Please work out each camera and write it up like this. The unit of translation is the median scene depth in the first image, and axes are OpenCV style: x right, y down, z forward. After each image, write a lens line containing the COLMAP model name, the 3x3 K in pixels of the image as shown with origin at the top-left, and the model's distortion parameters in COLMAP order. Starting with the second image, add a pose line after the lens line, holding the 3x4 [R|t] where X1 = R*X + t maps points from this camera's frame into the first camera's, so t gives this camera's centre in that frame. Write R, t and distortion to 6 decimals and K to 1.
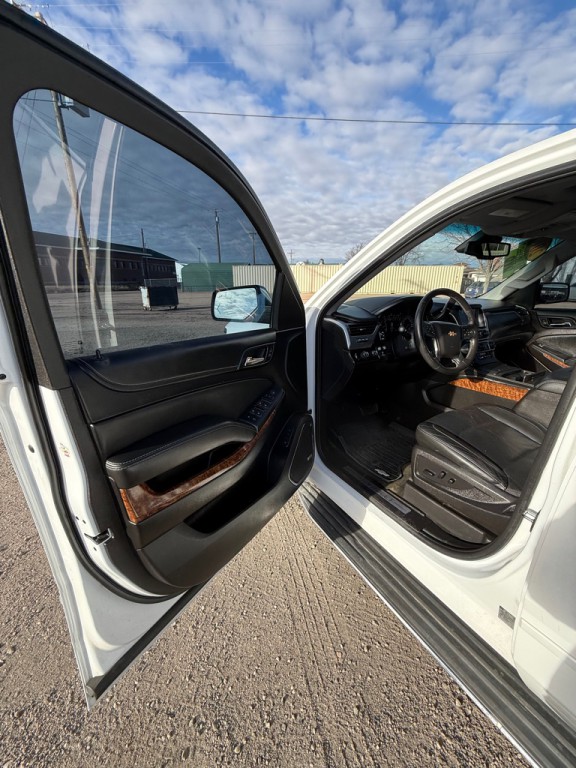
lens RADIAL K [[309.4, 0, 286.0], [0, 309.4, 383.9], [0, 0, 1]] dist [0.006179, -0.001069]
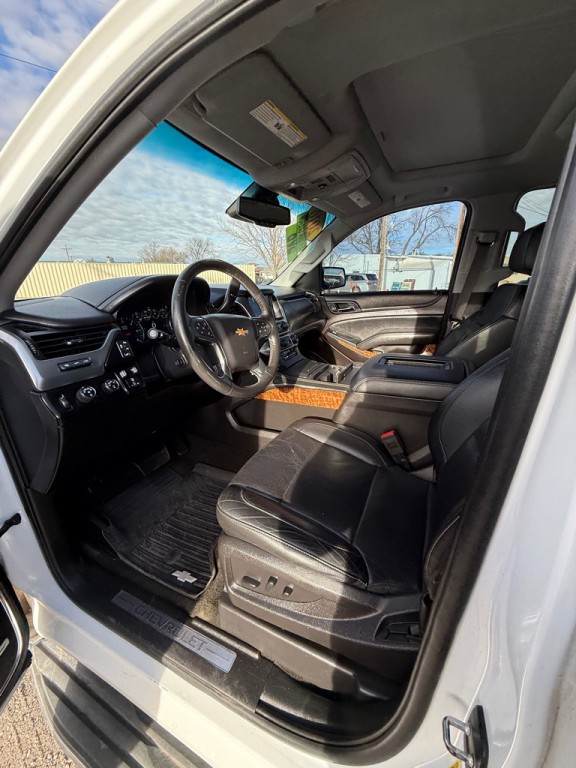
lens RADIAL K [[309.4, 0, 289.3], [0, 309.4, 378.4], [0, 0, 1]] dist [0.006179, -0.001069]
pose [[0.826941, -0.184492, 0.531160, 0.221679], [0.193507, 0.980314, 0.039237, -0.063519], [-0.527942, 0.070336, 0.846363, 0.355493]]
